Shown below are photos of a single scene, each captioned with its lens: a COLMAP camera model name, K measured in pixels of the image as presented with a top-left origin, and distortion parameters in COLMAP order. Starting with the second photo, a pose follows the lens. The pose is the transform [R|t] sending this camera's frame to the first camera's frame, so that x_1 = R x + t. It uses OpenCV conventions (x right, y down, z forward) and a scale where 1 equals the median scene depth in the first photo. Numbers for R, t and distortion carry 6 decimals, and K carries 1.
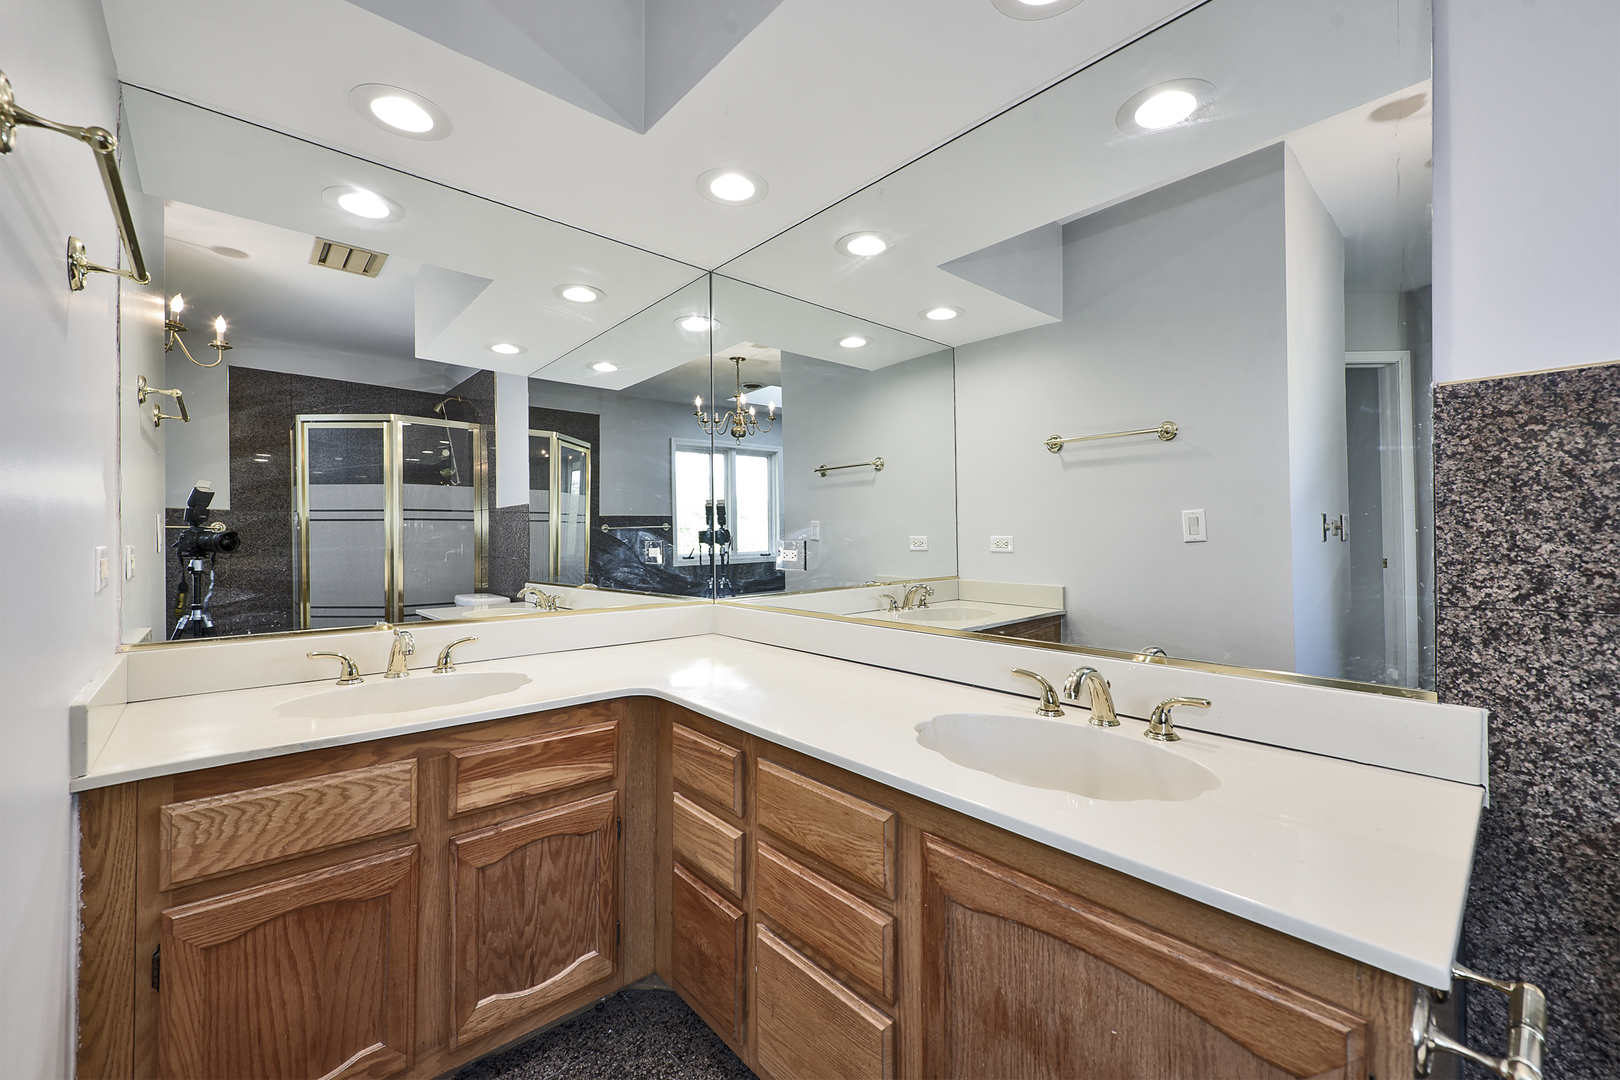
lens RADIAL K [[647.6, 0, 808.3], [0, 647.6, 534.8], [0, 0, 1]] dist [0.002939, -0.000057]
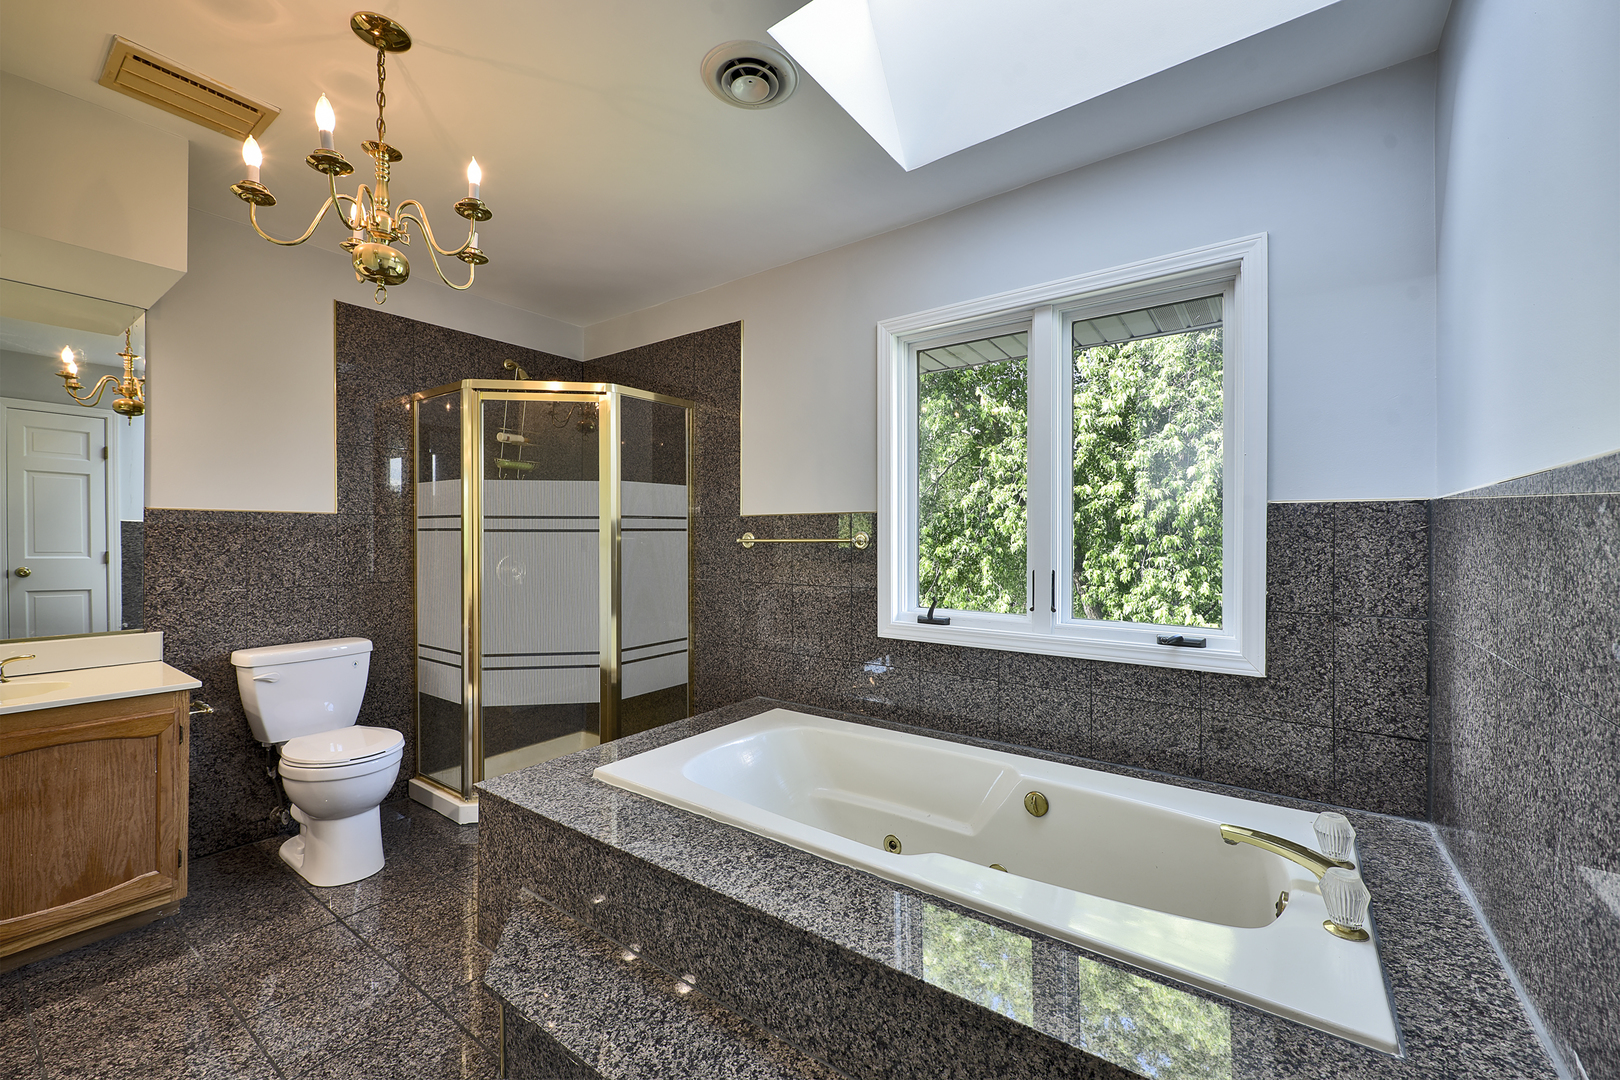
lens RADIAL K [[647.6, 0, 808.9], [0, 647.6, 539.8], [0, 0, 1]] dist [0.002939, -0.000057]
pose [[-0.216704, -0.000340, 0.976237, -2.195048], [-0.006535, 0.999978, -0.001103, -0.127707], [-0.976216, -0.006618, -0.216701, -1.044175]]
